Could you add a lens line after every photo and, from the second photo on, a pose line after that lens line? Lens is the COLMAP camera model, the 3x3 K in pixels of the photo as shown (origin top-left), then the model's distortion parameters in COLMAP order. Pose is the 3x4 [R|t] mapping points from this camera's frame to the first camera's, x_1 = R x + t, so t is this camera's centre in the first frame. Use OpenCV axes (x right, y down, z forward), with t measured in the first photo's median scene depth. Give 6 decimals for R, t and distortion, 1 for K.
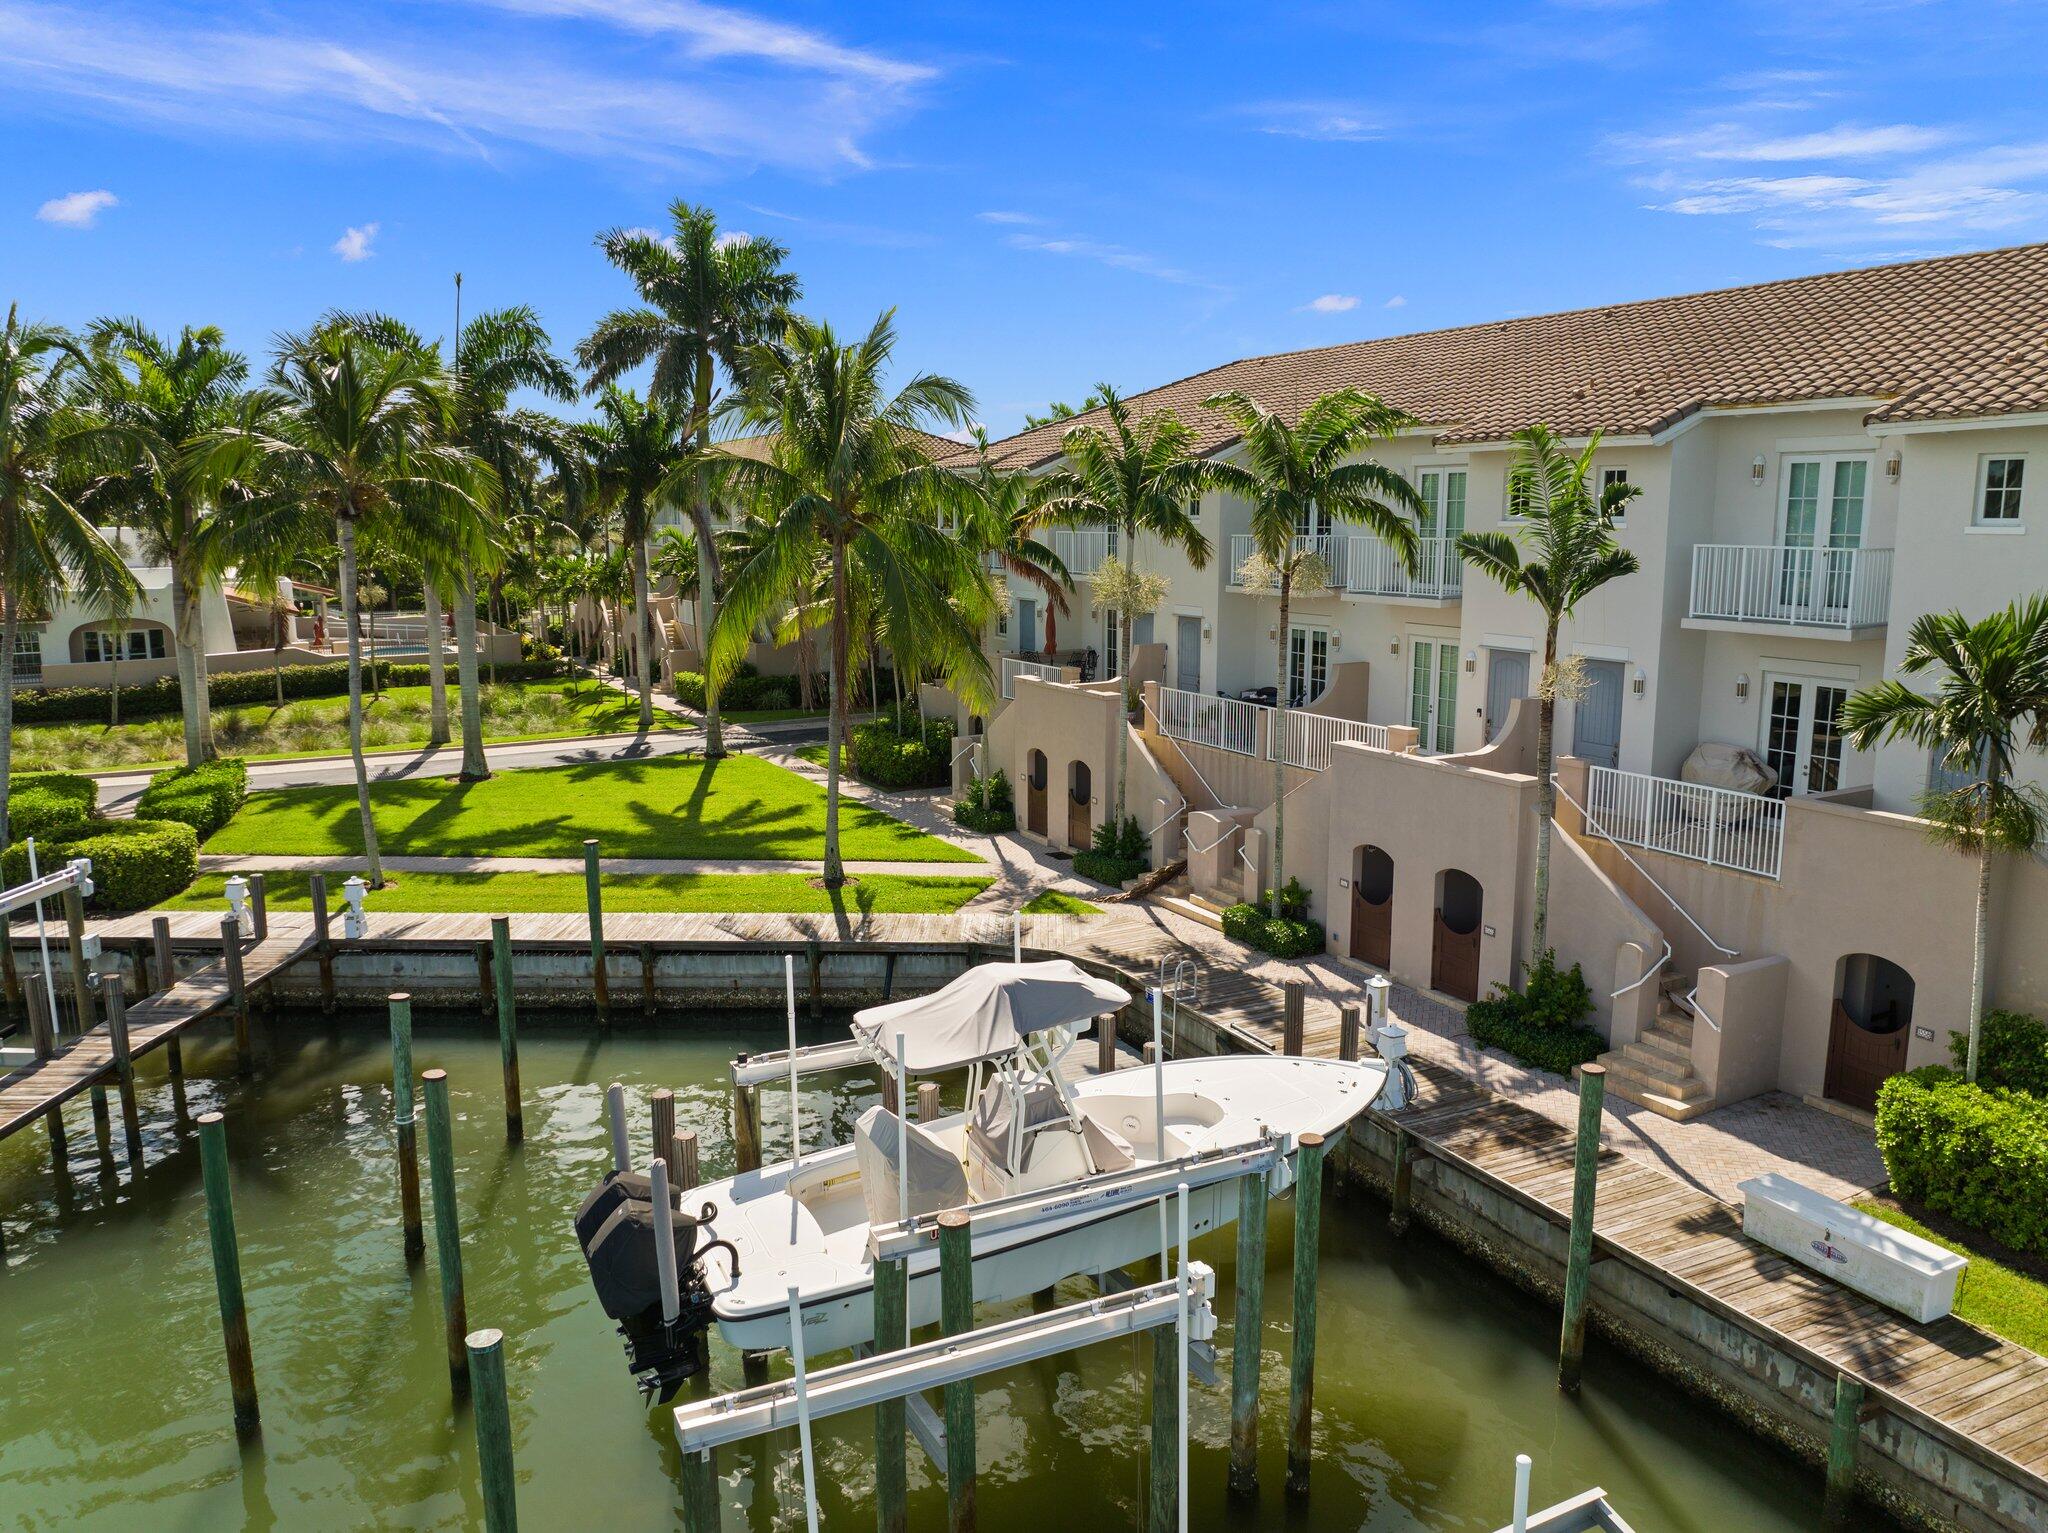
lens RADIAL K [[1439.6, 0, 1024.0], [0, 1439.6, 766.5], [0, 0, 1]] dist [-0.034388, 0.001242]
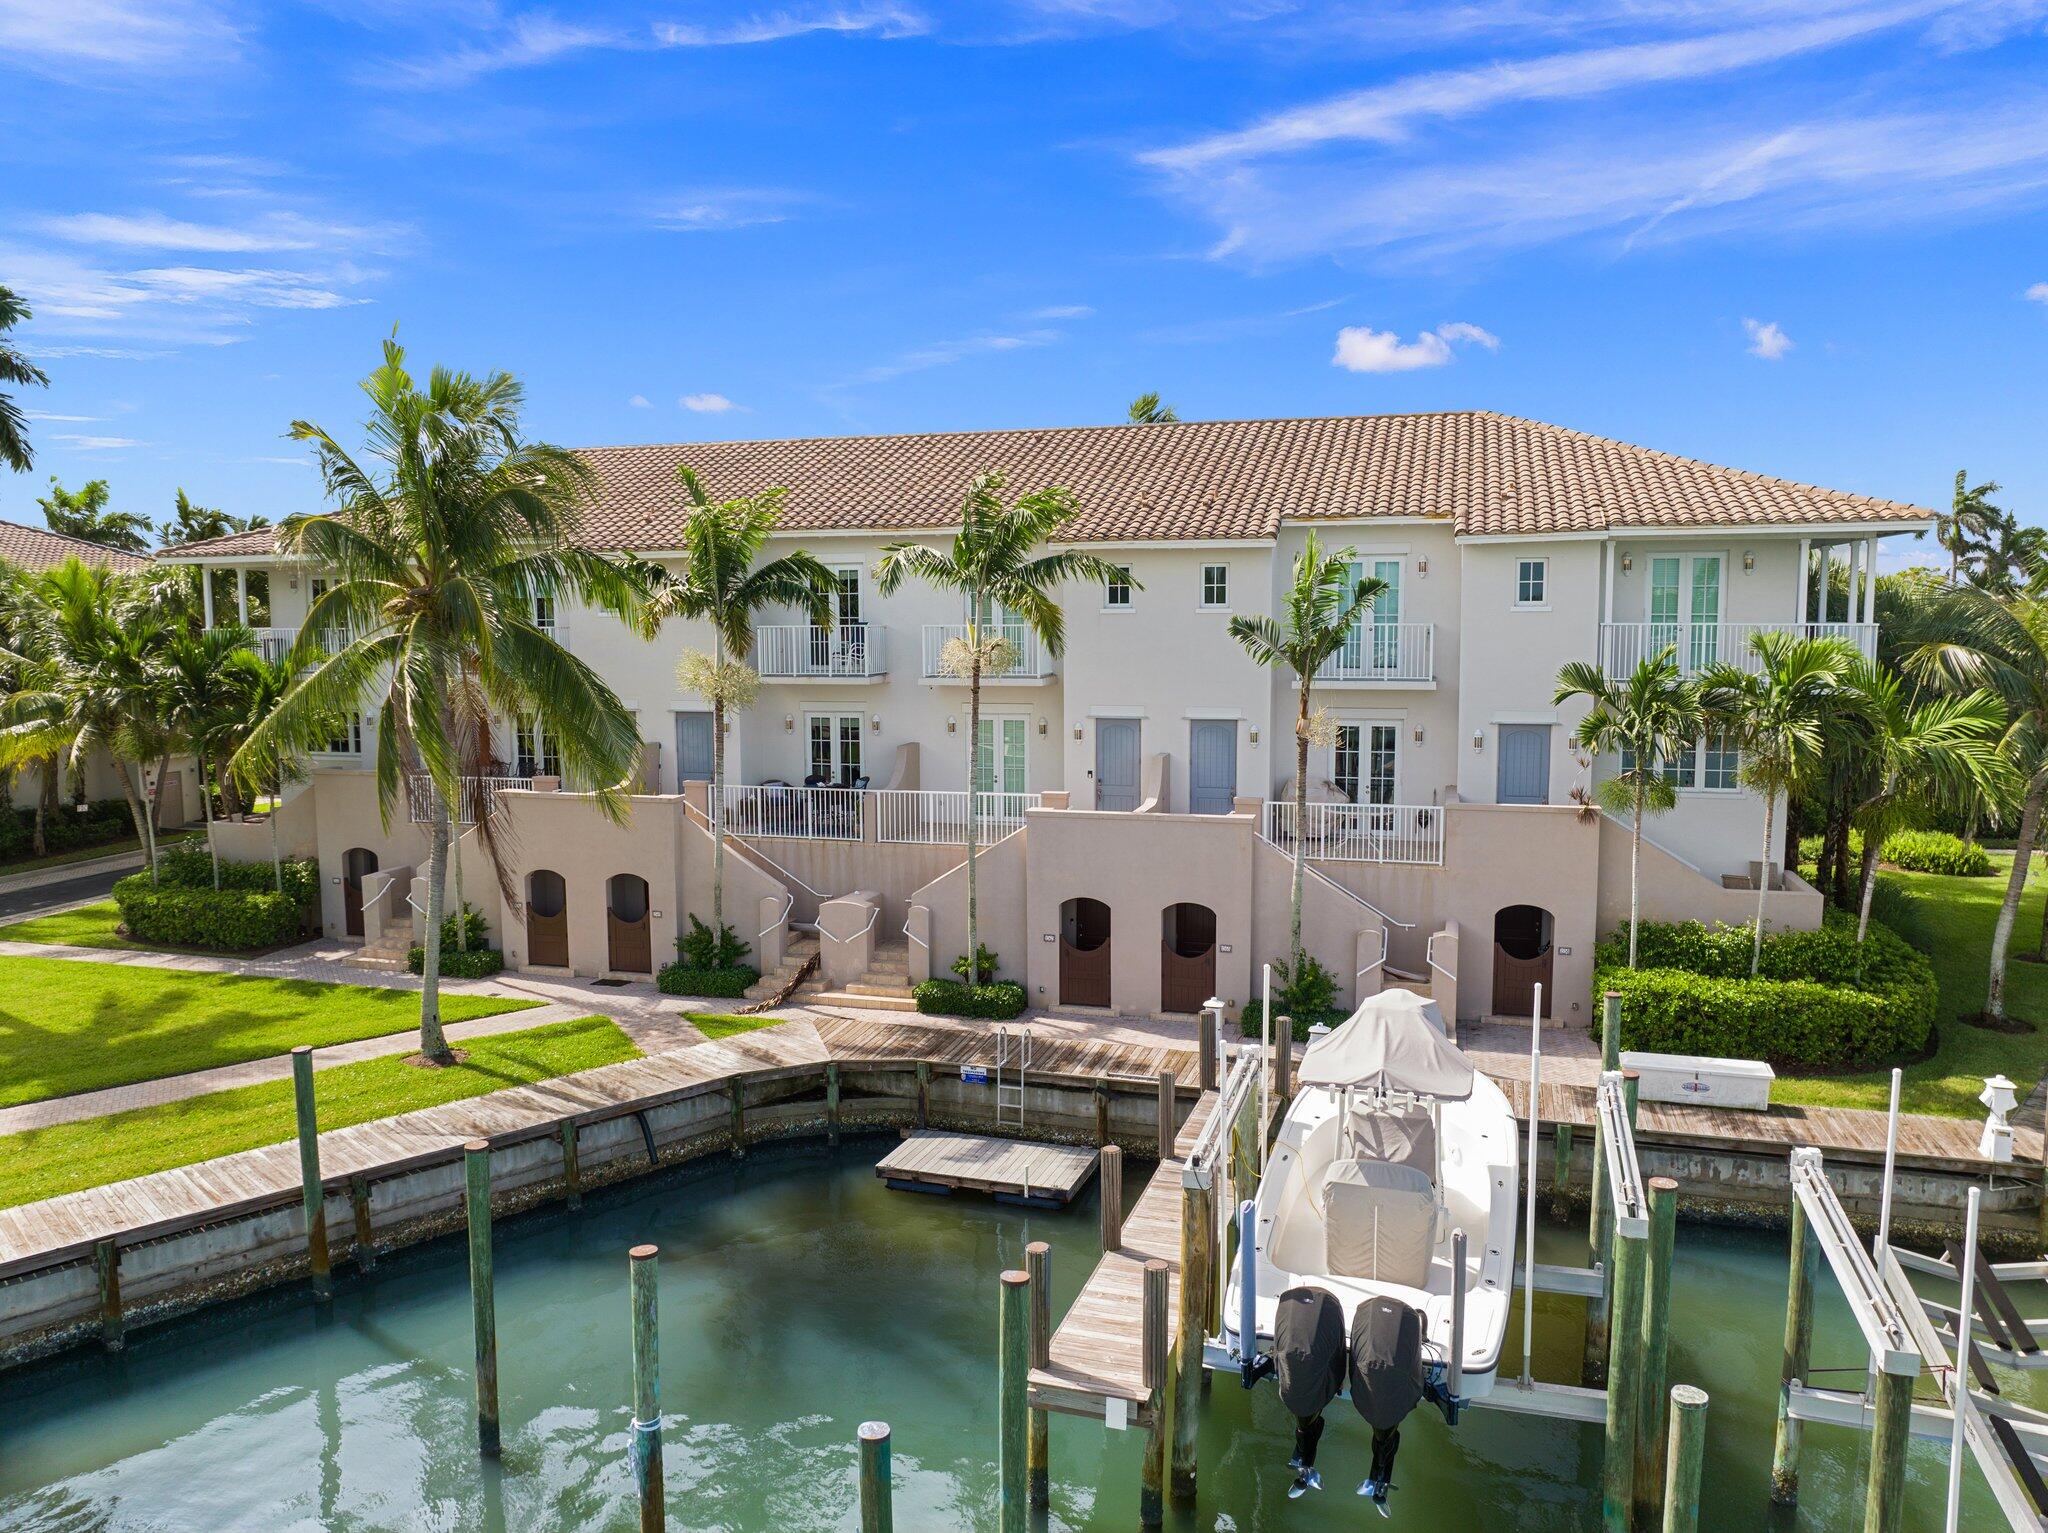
lens RADIAL K [[1428.3, 0, 1024.0], [0, 1428.3, 766.5], [0, 0, 1]] dist [-0.043769, 0.024351]
pose [[0.702270, -0.073947, 0.708060, -0.531100], [0.126199, 0.991770, -0.021591, -0.026018], [-0.700636, 0.104519, 0.705822, 0.232345]]
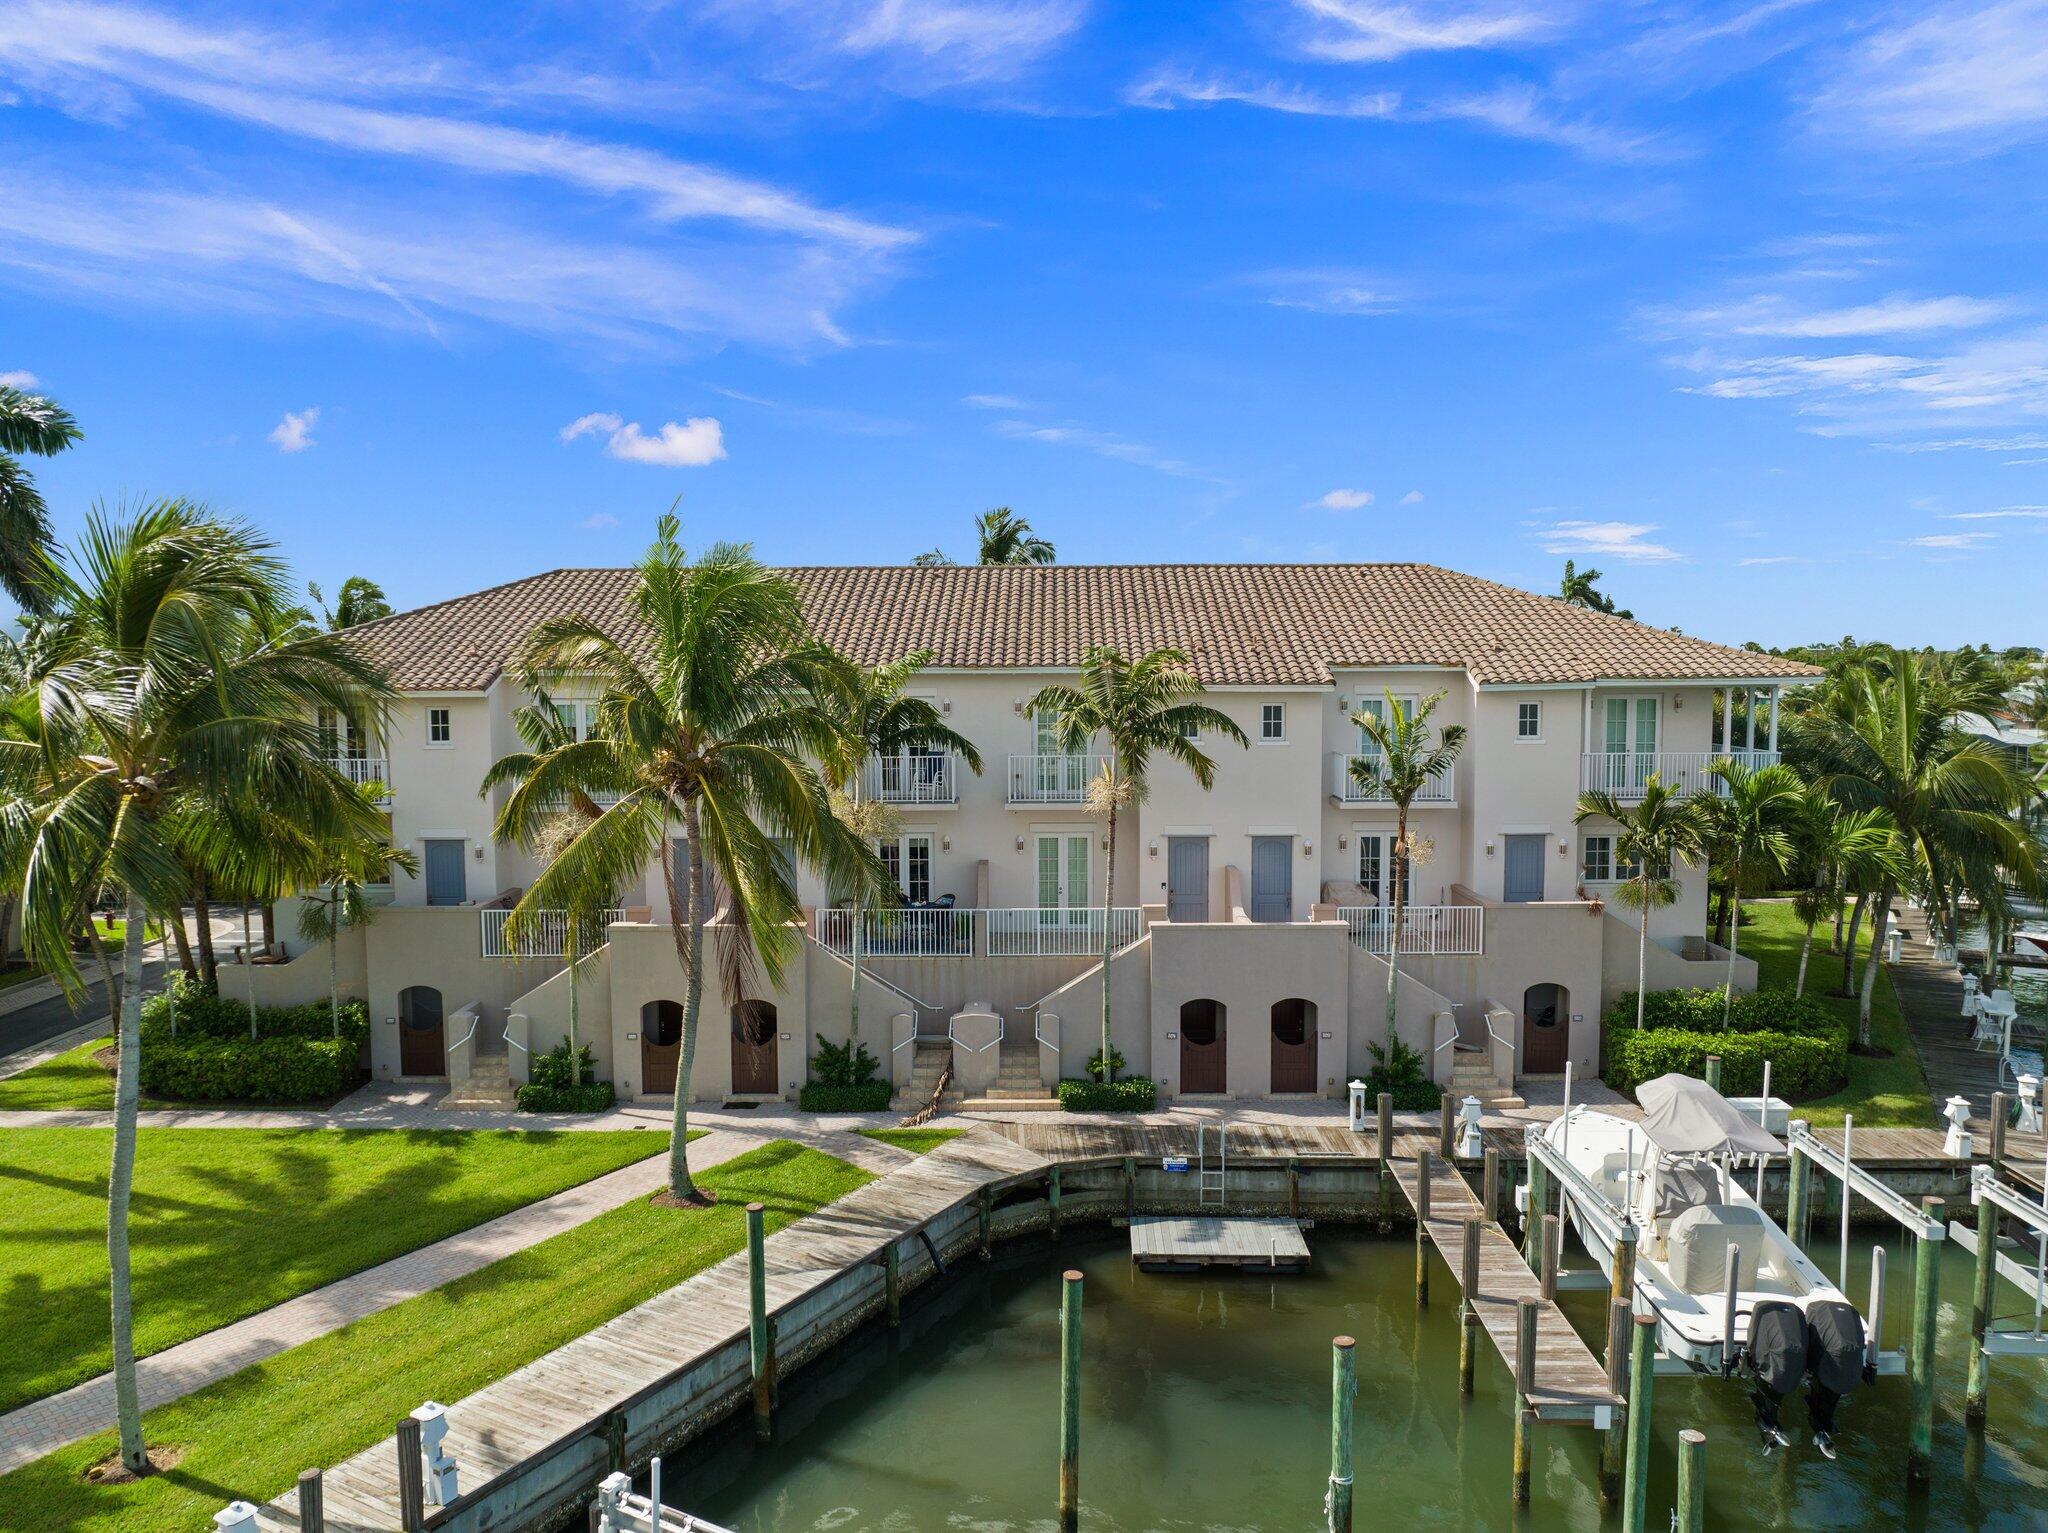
lens RADIAL K [[1416.0, 0, 1024.0], [0, 1416.0, 766.5], [0, 0, 1]] dist [-0.036599, 0.006268]
pose [[0.484267, -0.059355, 0.872905, -0.866026], [0.155224, 0.987697, -0.018954, -0.141151], [-0.861041, 0.144674, 0.487523, 0.469583]]
